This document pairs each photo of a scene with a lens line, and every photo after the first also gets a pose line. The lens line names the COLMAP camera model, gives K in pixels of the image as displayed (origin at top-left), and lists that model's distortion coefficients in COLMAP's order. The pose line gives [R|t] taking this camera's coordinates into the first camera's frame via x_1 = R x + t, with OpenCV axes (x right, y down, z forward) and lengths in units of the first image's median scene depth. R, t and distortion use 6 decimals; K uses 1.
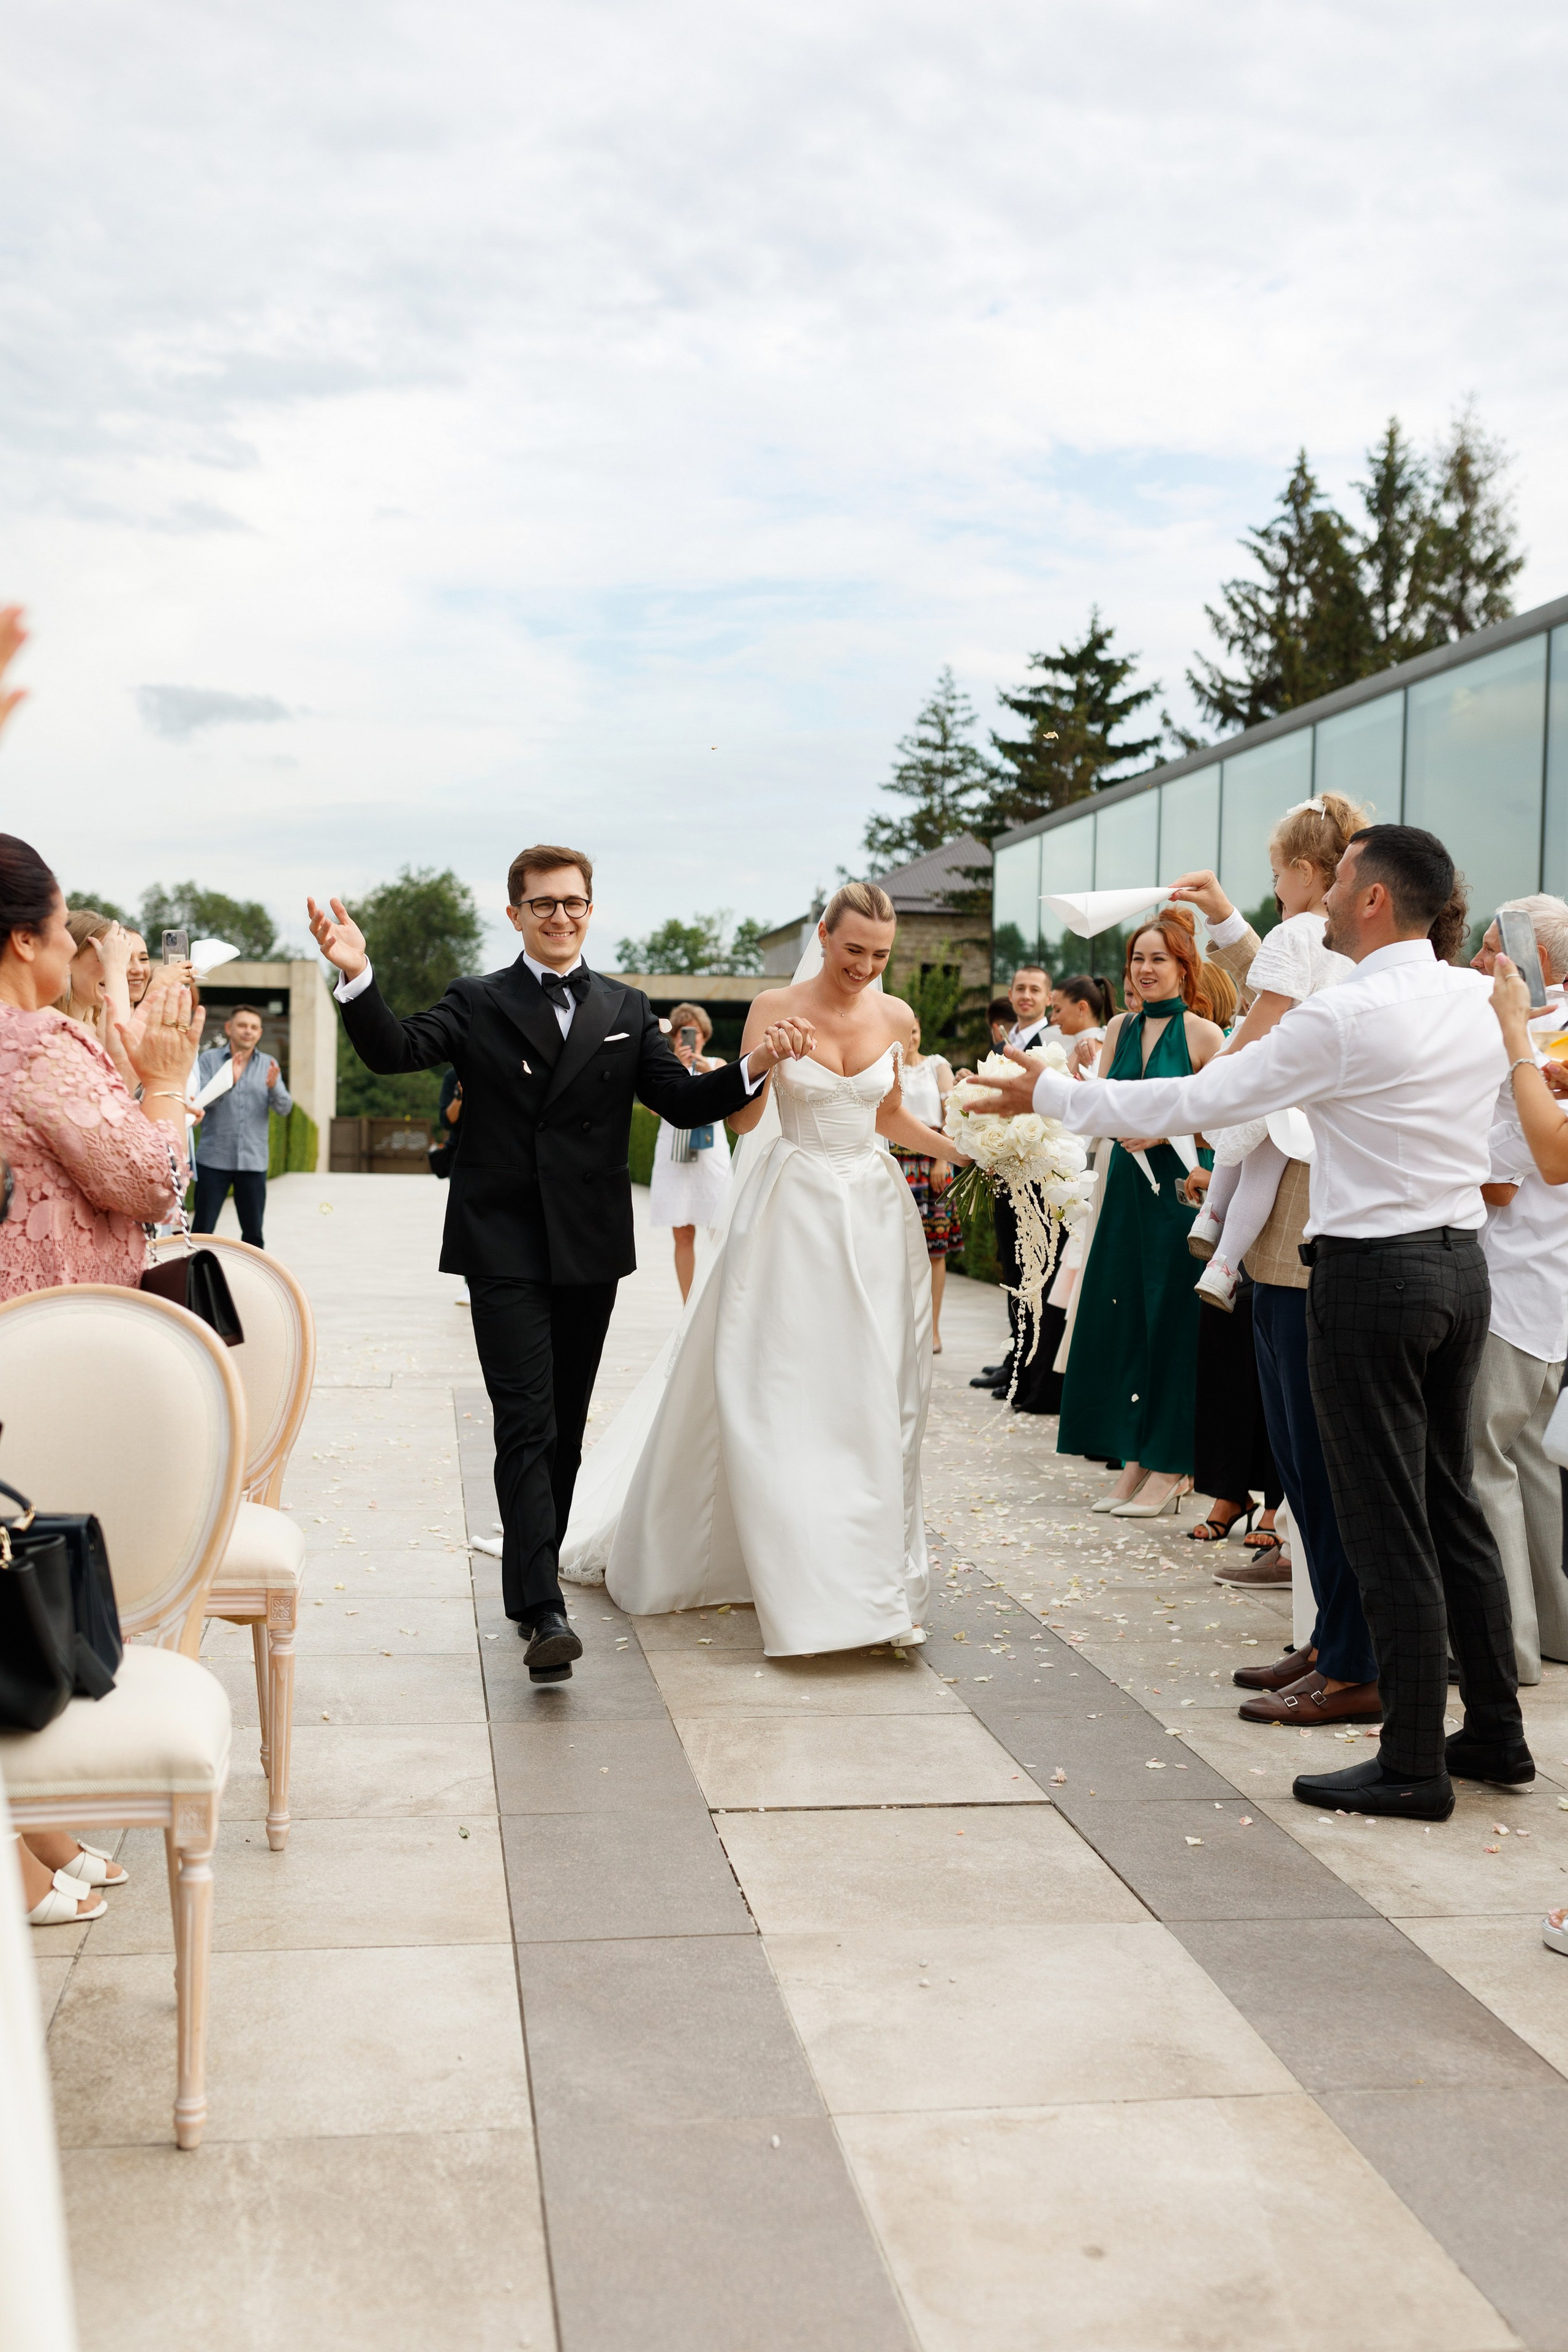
lens RADIAL K [[2337.0, 0, 785.6], [0, 2337.0, 1177.9], [0, 0, 1]] dist [-0.011067, 0.000000]
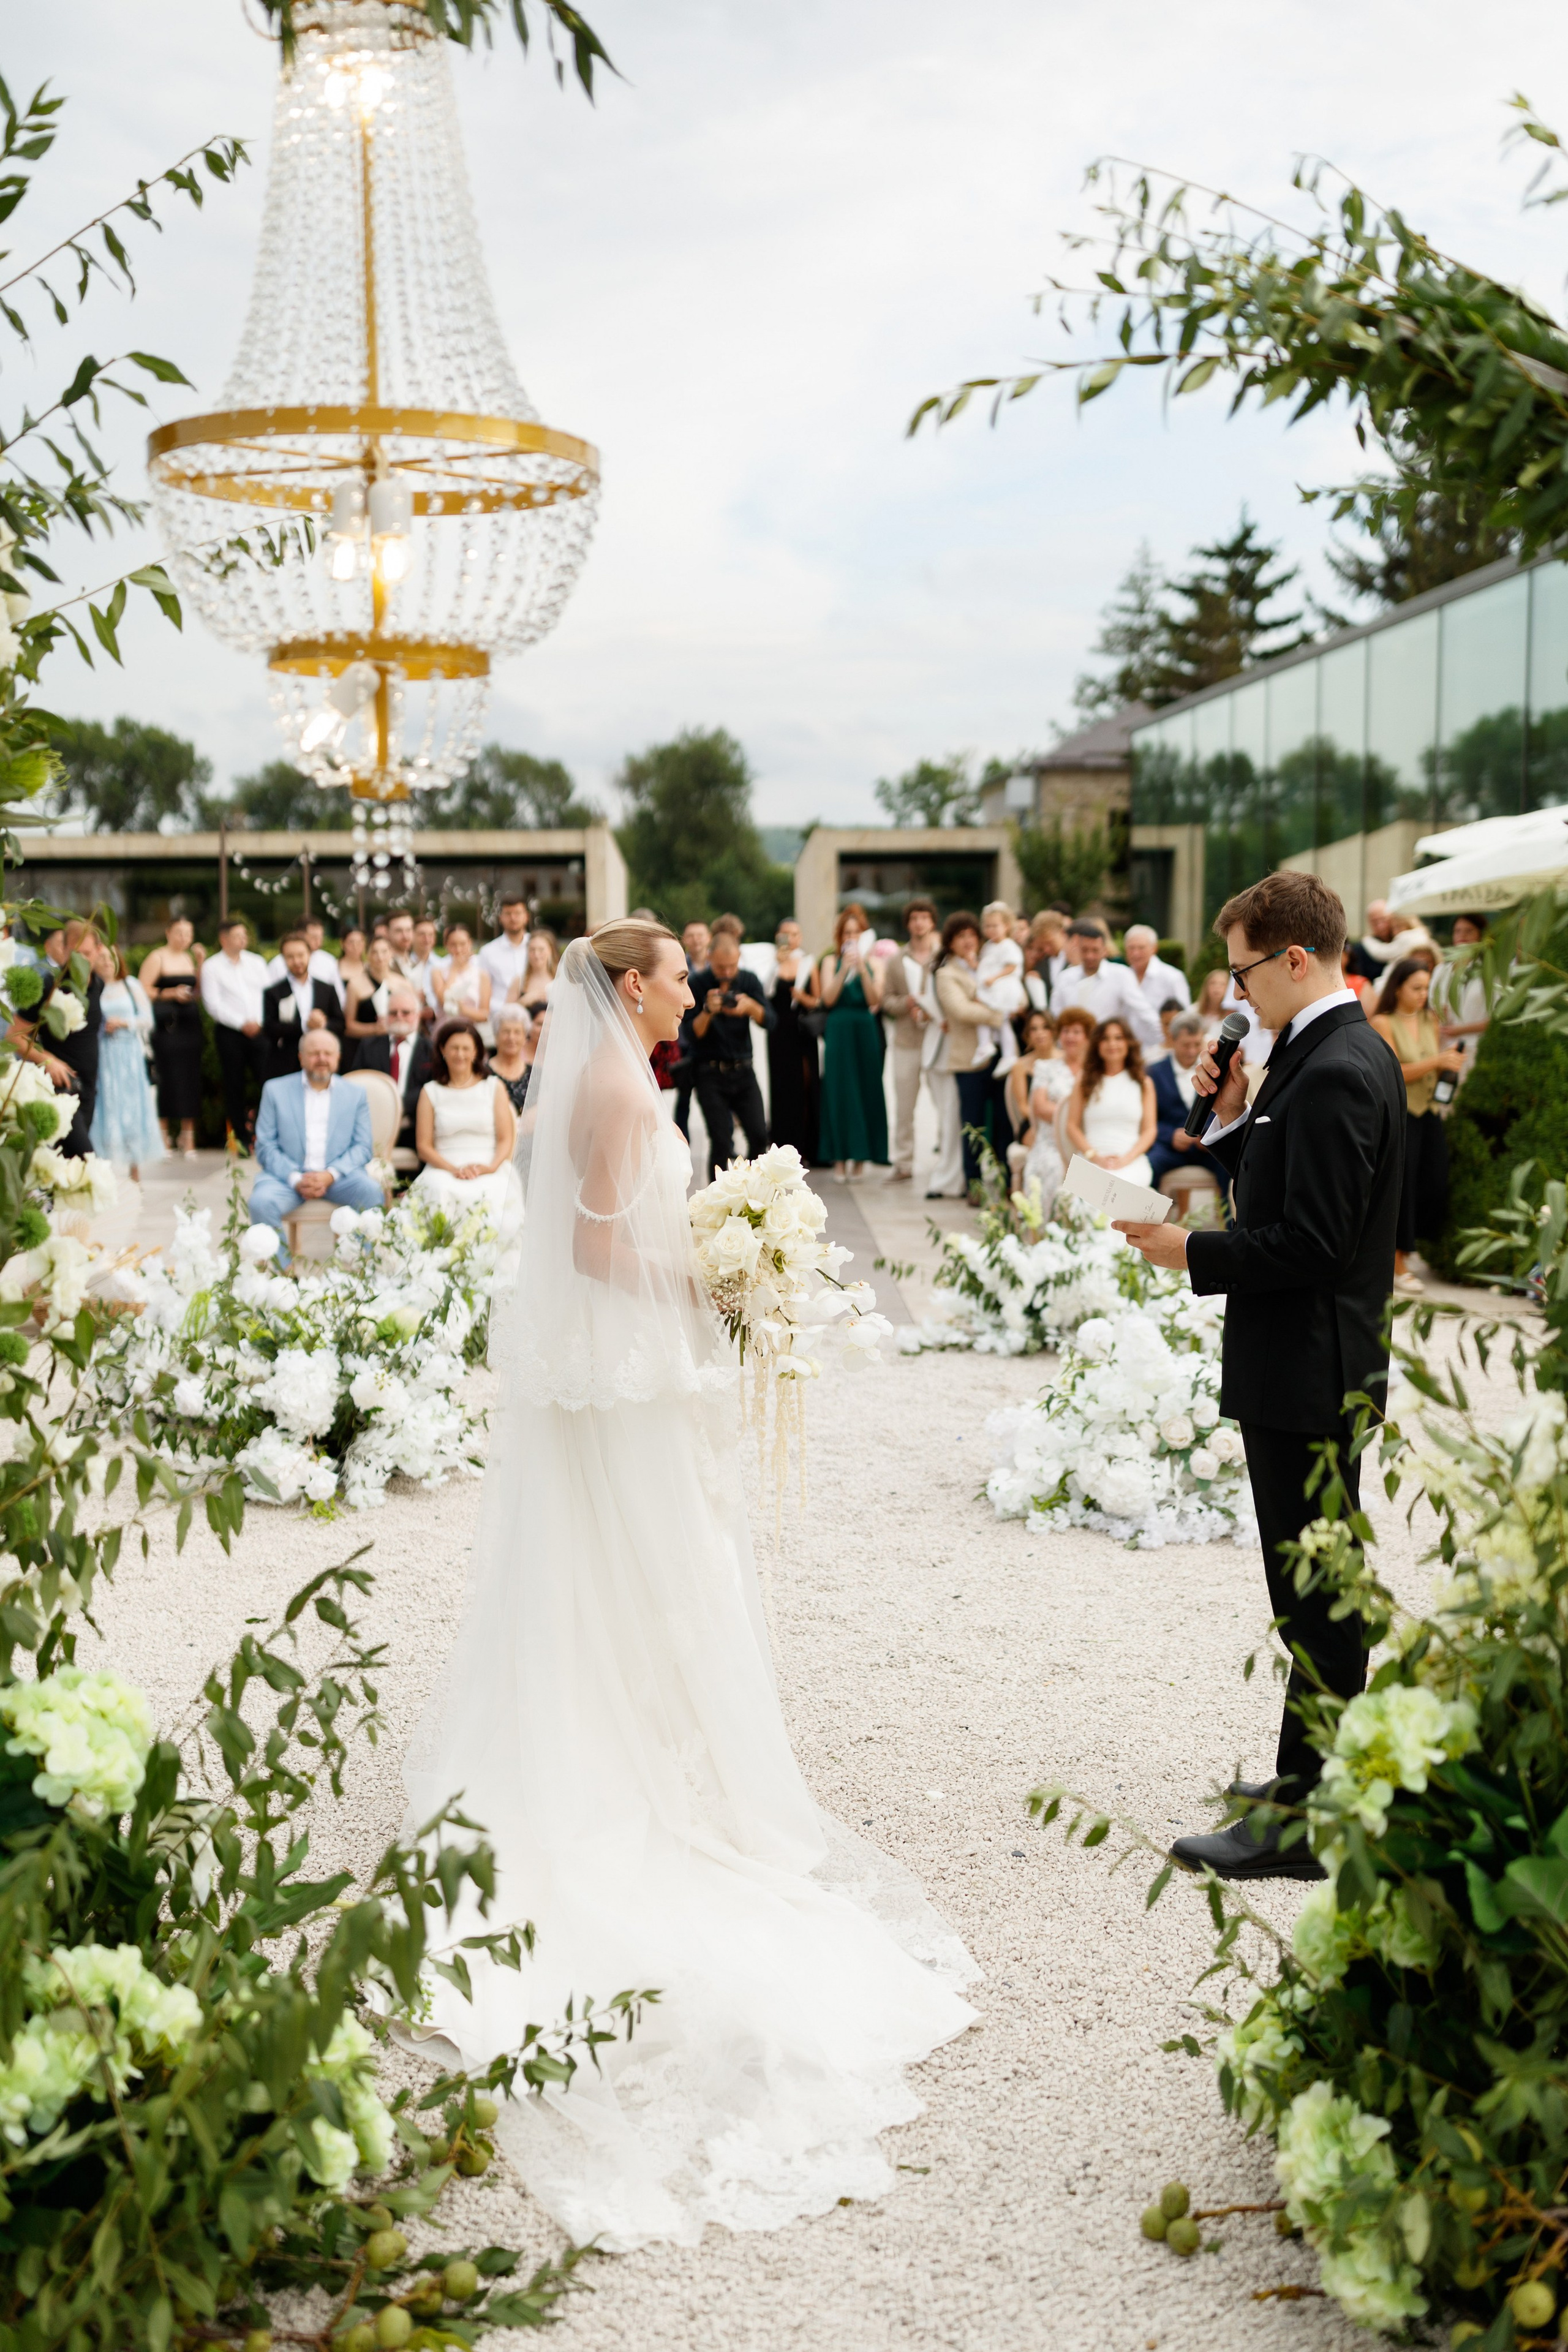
lens RADIAL K [[2337.0, 0, 782.8], [0, 2337.0, 1174.3], [0, 0, 1]] dist [-0.011067, 0.000000]
pose [[0.991542, -0.013334, -0.129103, 0.044434], [0.023273, 0.996852, 0.075786, -0.000824], [0.127686, -0.078149, 0.988731, -0.203578]]
